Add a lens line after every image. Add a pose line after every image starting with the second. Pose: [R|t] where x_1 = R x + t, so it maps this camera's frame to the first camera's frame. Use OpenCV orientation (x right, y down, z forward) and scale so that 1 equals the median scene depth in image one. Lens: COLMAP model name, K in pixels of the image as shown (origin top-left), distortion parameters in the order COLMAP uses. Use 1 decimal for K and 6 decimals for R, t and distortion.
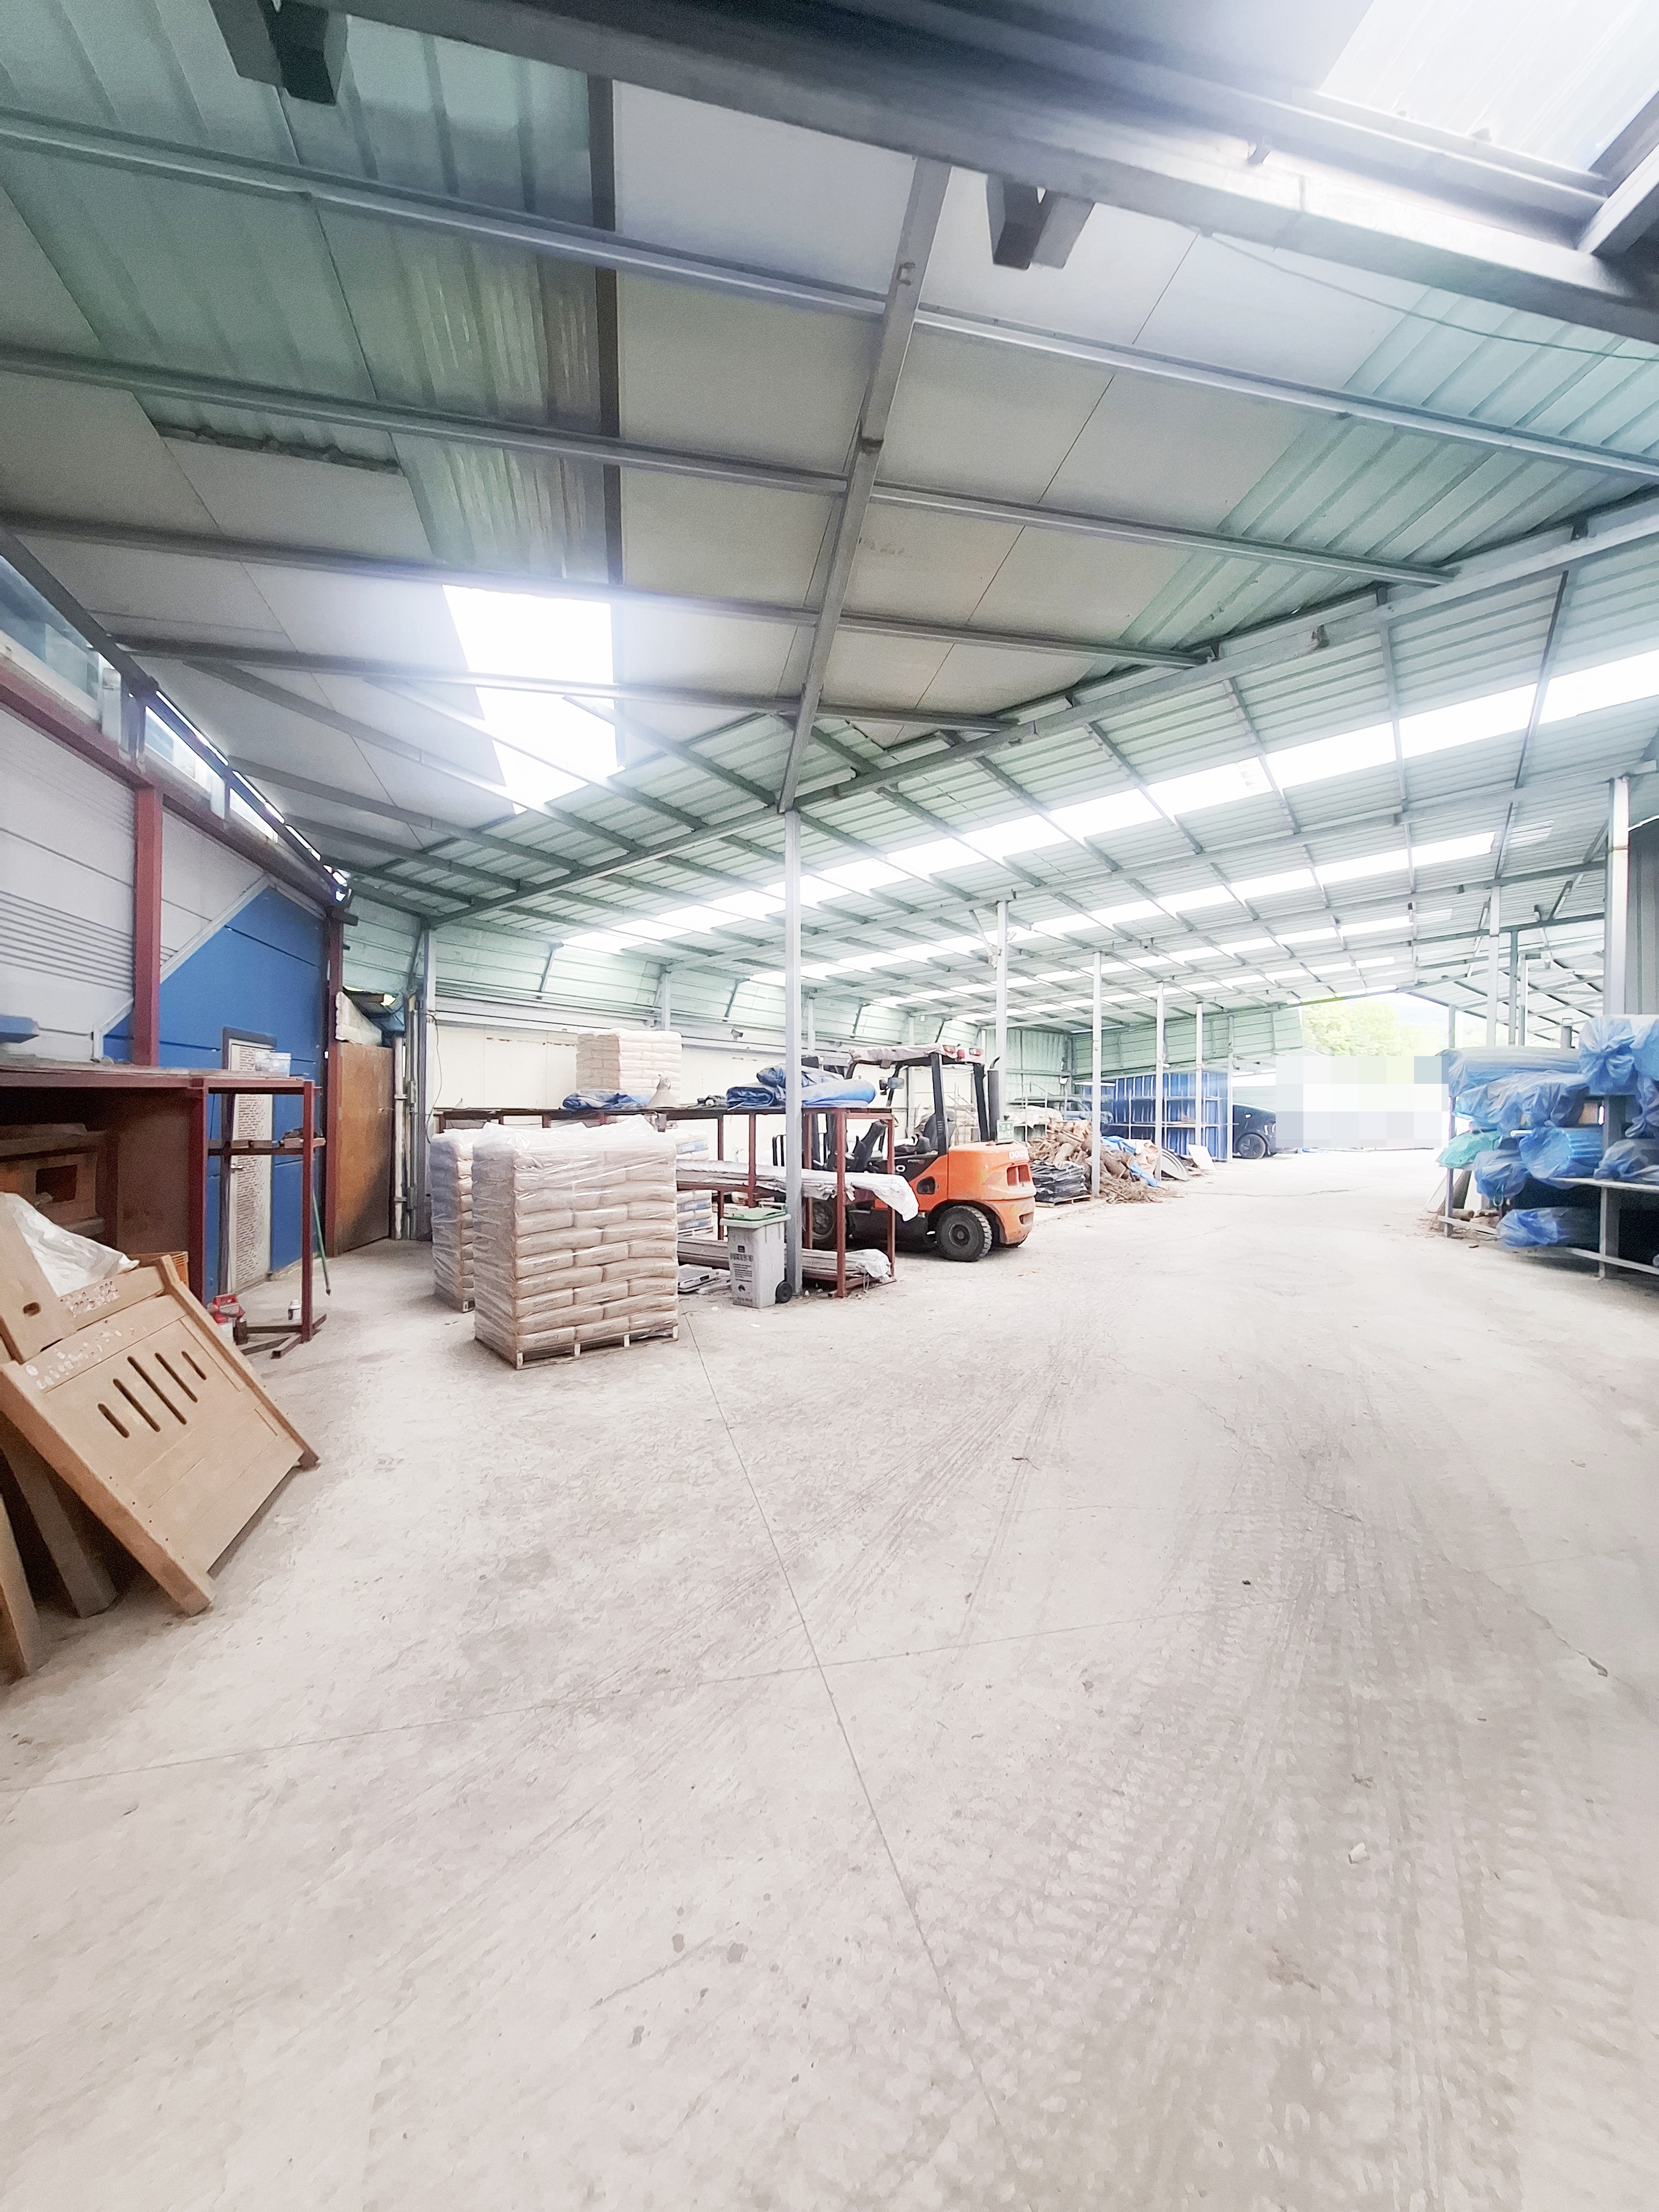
lens RADIAL K [[878.3, 0, 830.1], [0, 878.3, 1103.0], [0, 0, 1]] dist [-0.014857, 0.008019]
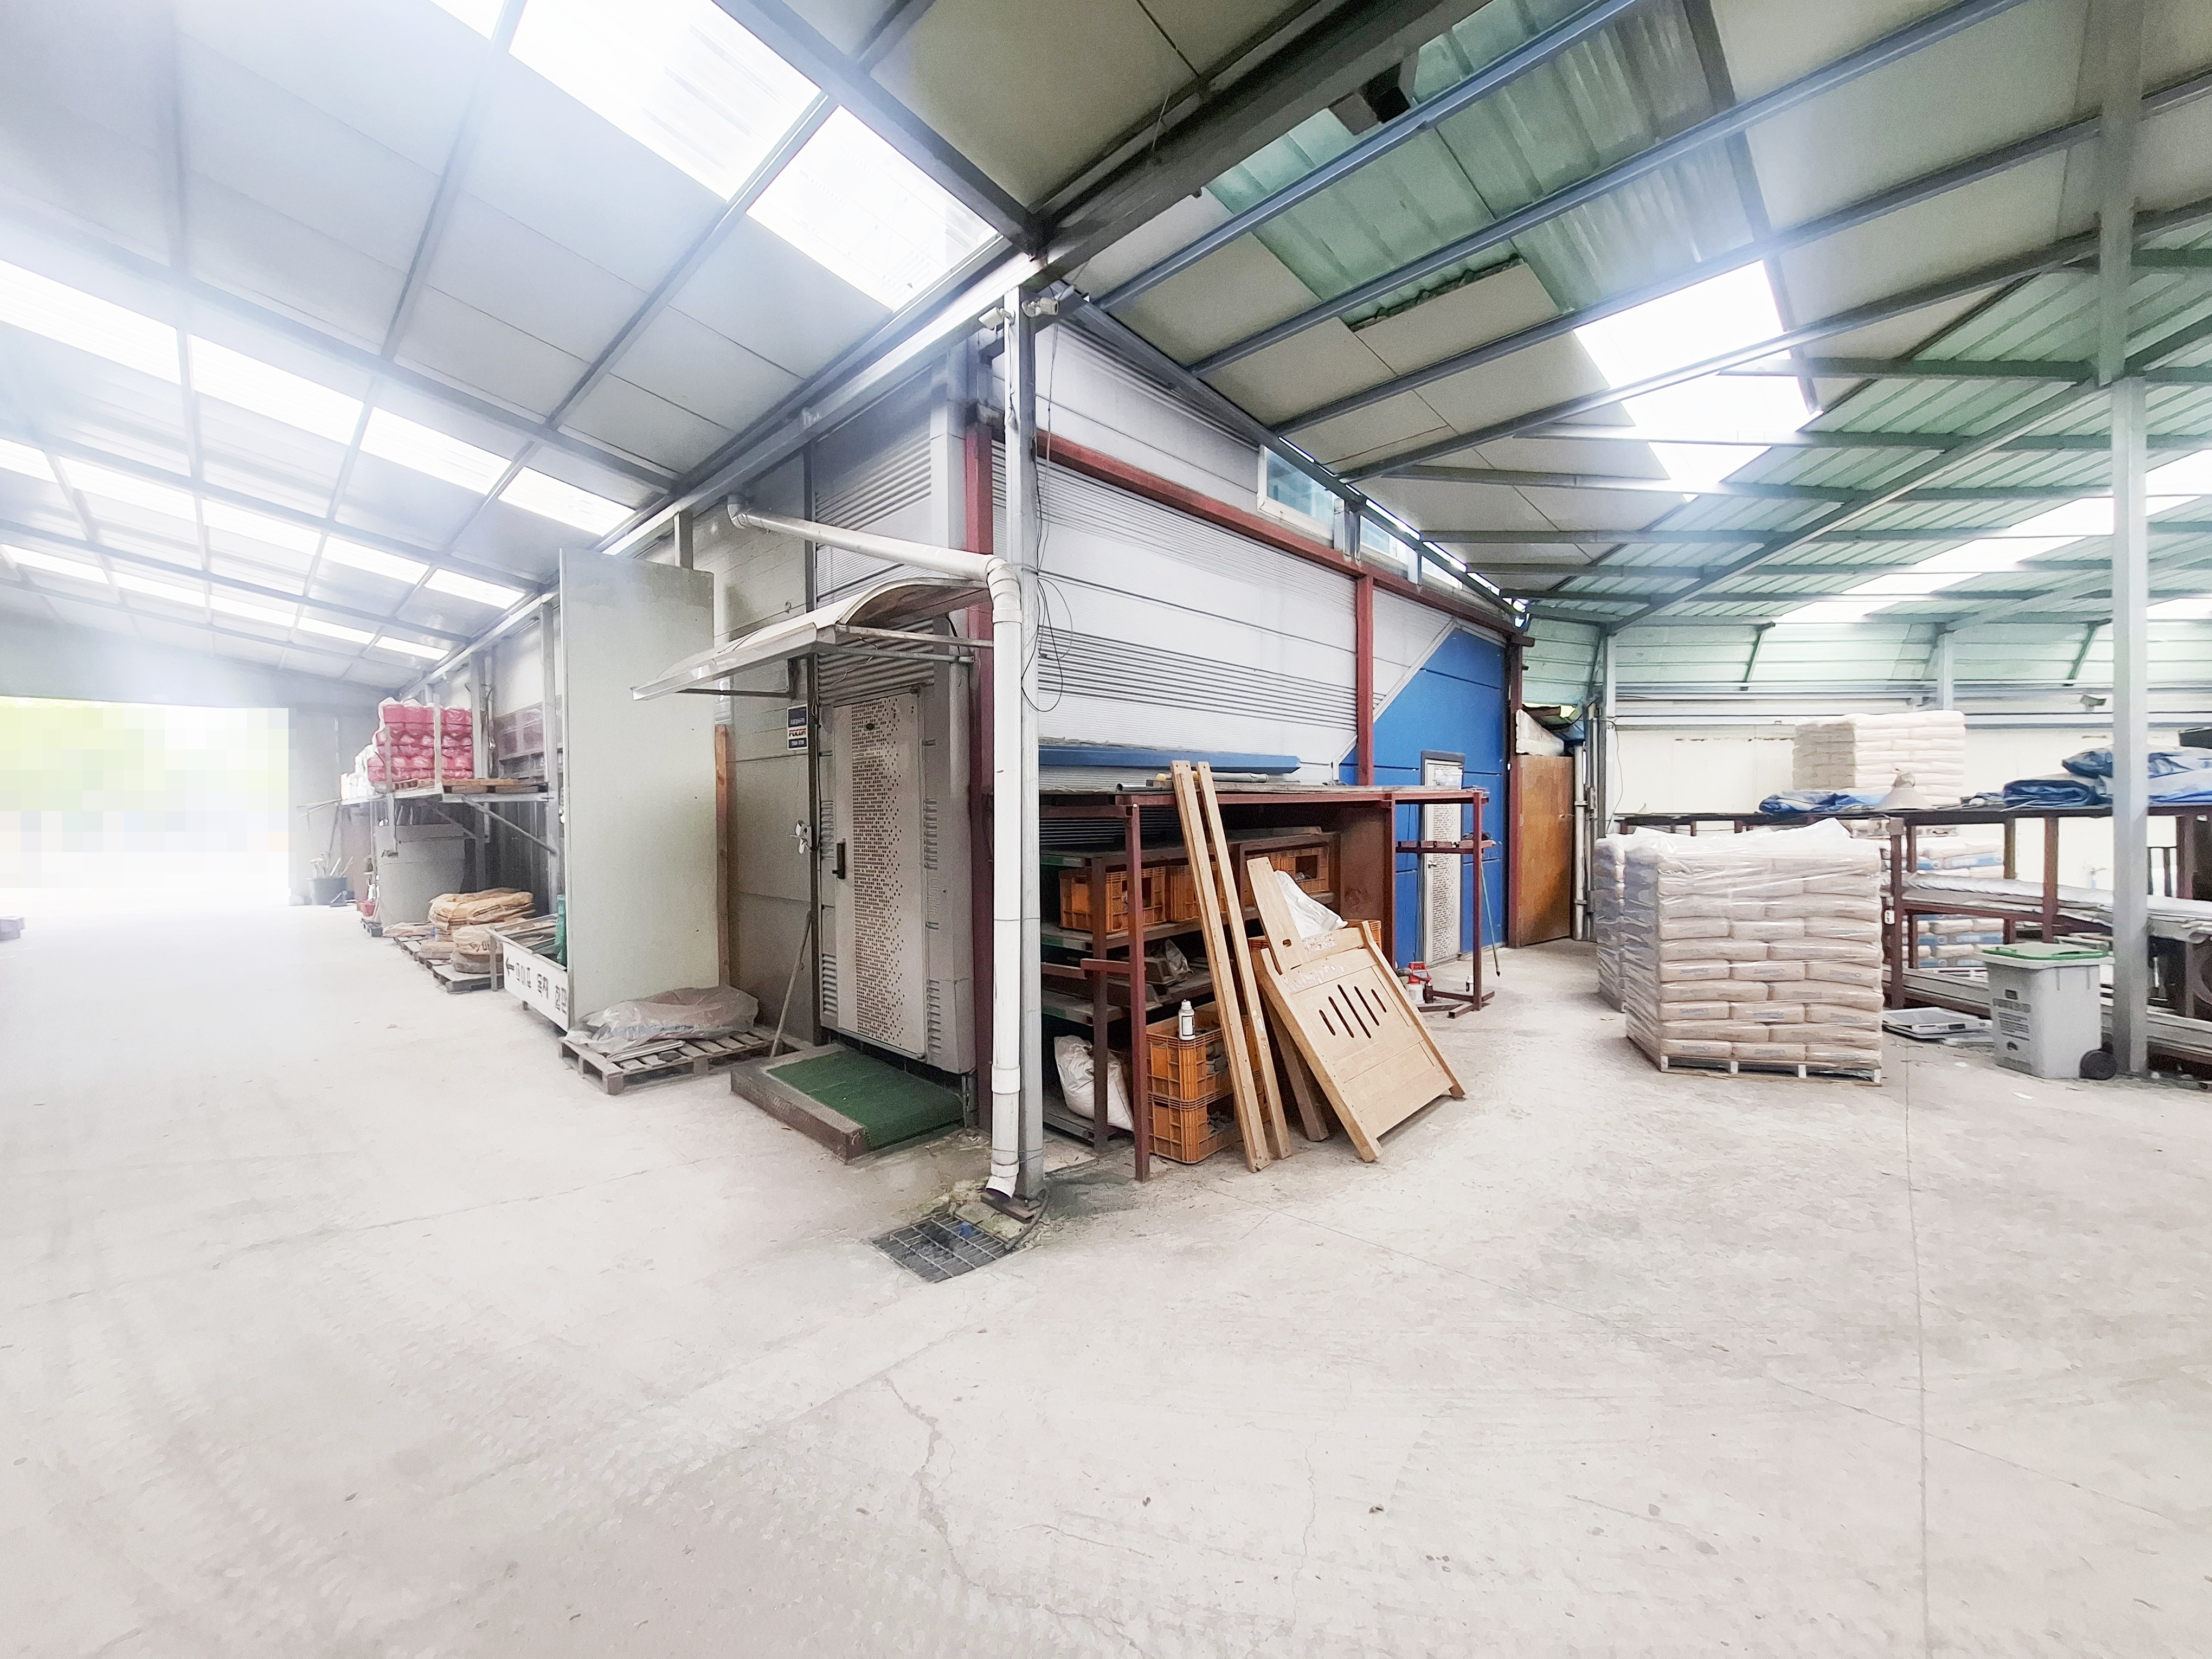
lens RADIAL K [[878.3, 0, 1096.2], [0, 878.3, 826.9], [0, 0, 1]] dist [-0.014857, 0.008019]
pose [[0.542937, 0.000549, -0.839773, 0.109929], [0.015549, 0.999822, 0.010707, 0.001390], [0.839629, -0.018871, 0.542832, -0.071624]]
